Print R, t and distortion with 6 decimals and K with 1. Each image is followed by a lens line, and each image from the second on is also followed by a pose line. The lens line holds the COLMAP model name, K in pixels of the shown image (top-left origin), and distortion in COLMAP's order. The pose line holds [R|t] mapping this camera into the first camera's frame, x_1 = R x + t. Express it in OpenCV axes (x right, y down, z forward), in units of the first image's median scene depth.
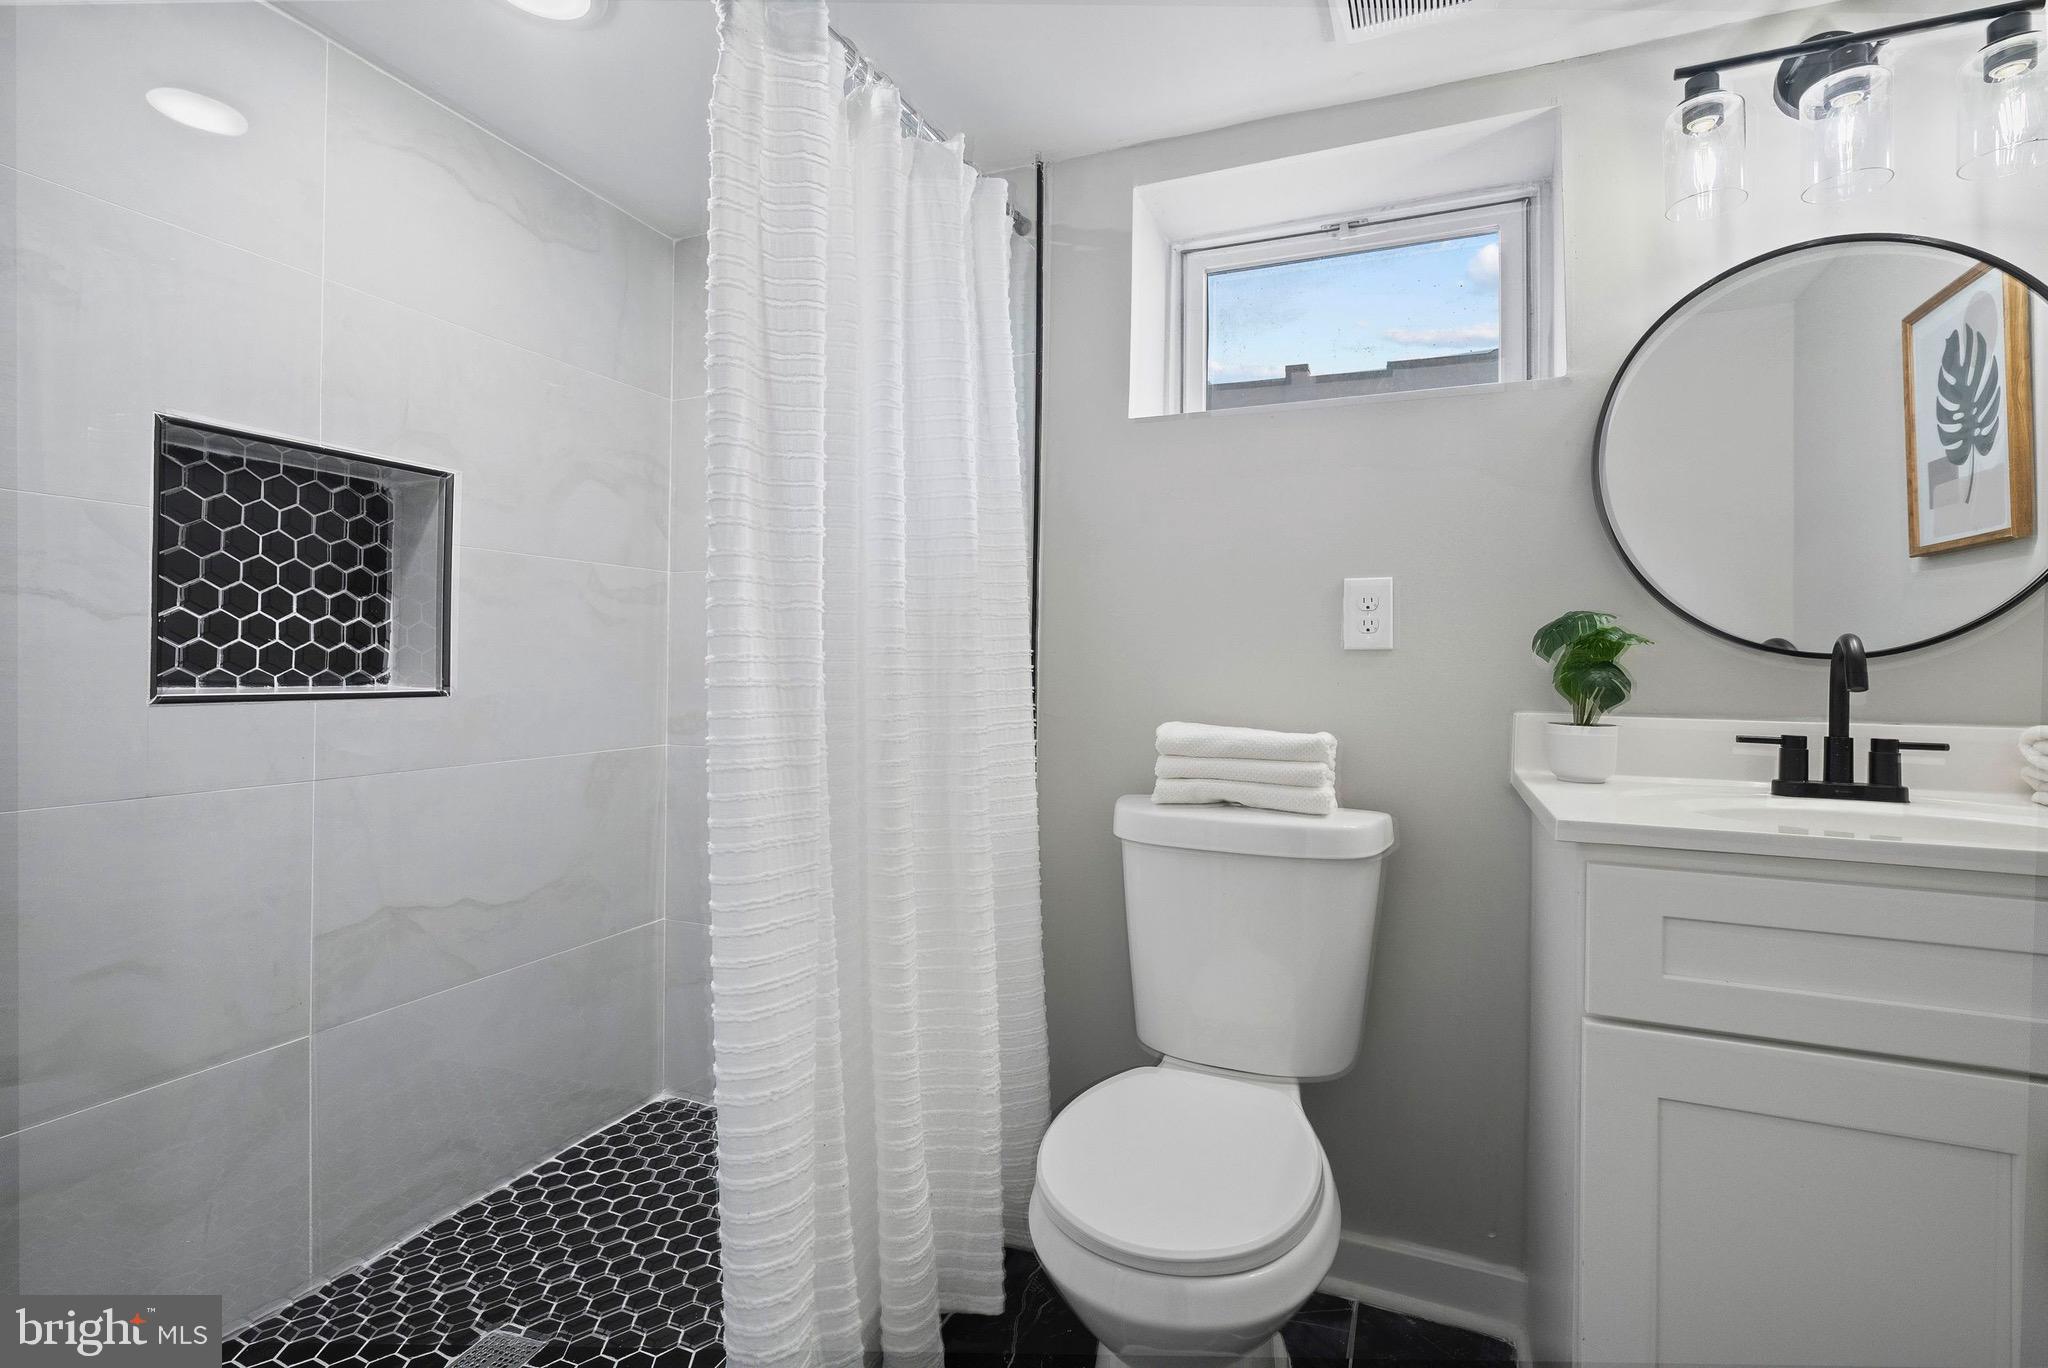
lens RADIAL K [[935.1, 0, 1024.3], [0, 935.1, 665.2], [0, 0, 1]] dist [-0.006894, 0.000485]
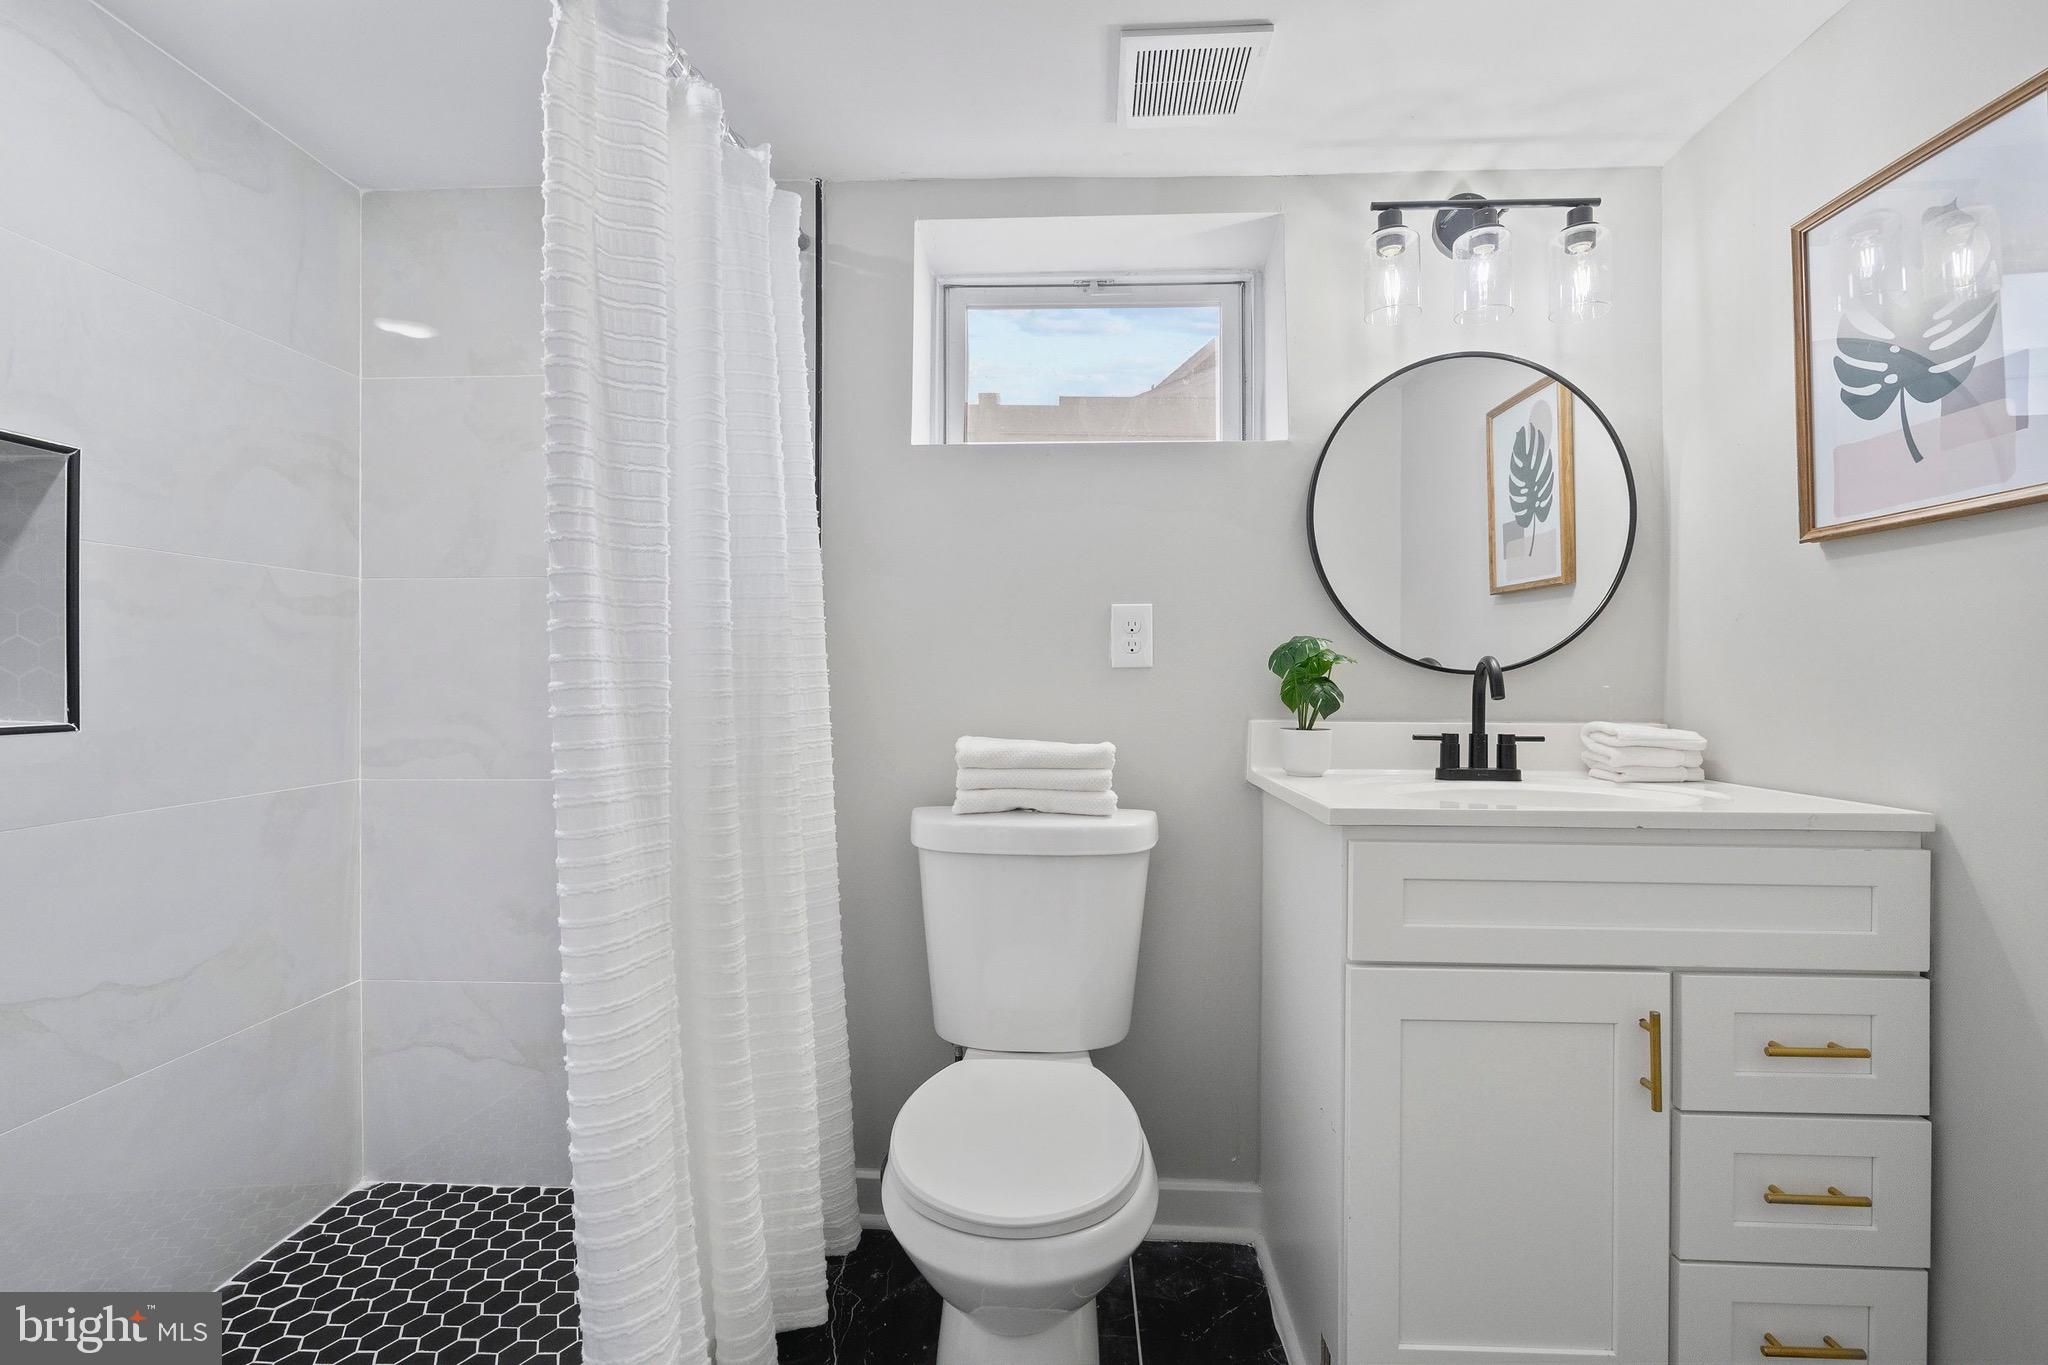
lens RADIAL K [[920.9, 0, 1027.2], [0, 920.9, 689.7], [0, 0, 1]] dist [-0.007942, 0.001697]
pose [[0.940026, -0.012705, 0.340866, -0.147725], [0.007530, 0.999836, 0.016501, -0.010069], [-0.341019, -0.012944, 0.939967, -0.007698]]
